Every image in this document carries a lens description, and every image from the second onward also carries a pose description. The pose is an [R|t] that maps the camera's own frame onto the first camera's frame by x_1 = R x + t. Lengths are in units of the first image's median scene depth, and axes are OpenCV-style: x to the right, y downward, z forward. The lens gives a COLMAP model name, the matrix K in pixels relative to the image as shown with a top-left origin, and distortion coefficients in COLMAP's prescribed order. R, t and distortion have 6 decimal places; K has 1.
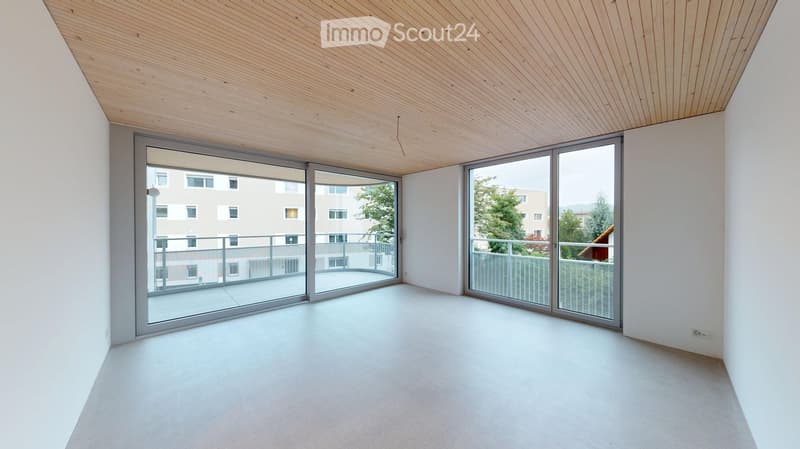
lens RADIAL K [[254.1, 0, 399.0], [0, 254.1, 225.9], [0, 0, 1]] dist [-0.006742, -0.000010]
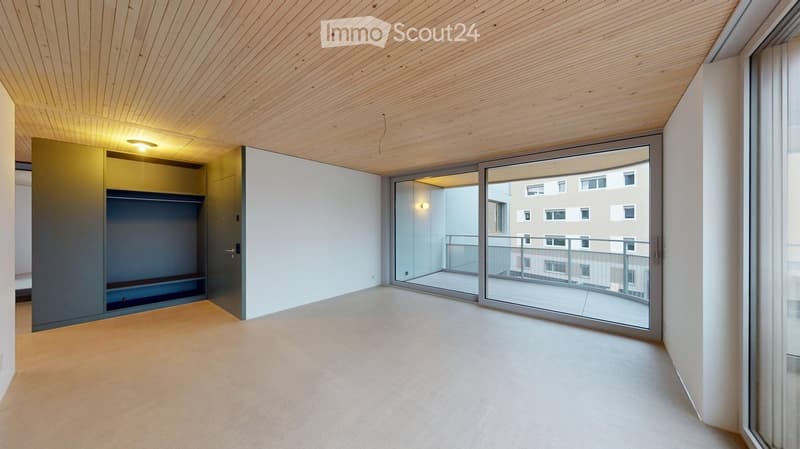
lens RADIAL K [[254.1, 0, 399.0], [0, 254.1, 225.9], [0, 0, 1]] dist [-0.006742, -0.000010]
pose [[0.130491, 0.003683, -0.991443, 0.110397], [-0.008489, 0.999961, 0.002598, -0.001021], [0.991413, 0.008077, 0.130517, 0.106524]]
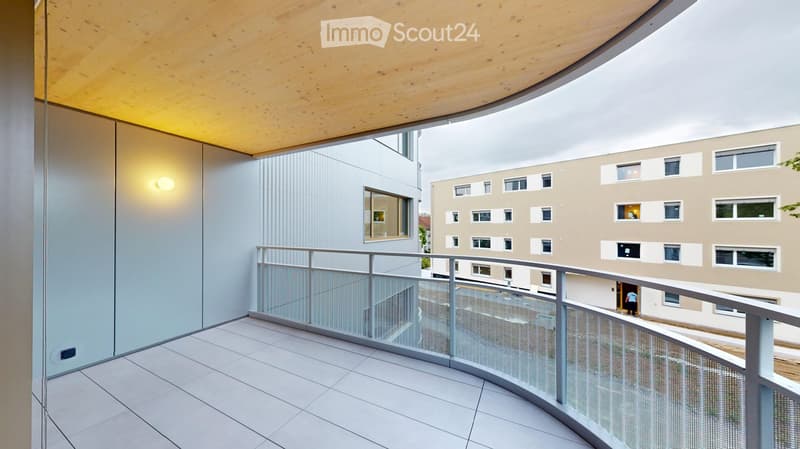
lens RADIAL K [[254.1, 0, 399.0], [0, 254.1, 225.9], [0, 0, 1]] dist [-0.006742, -0.000010]
pose [[0.342318, -0.001204, -0.939583, -0.003031], [-0.009739, 0.999941, -0.004830, -0.003063], [0.939534, 0.010804, 0.342286, 0.228983]]
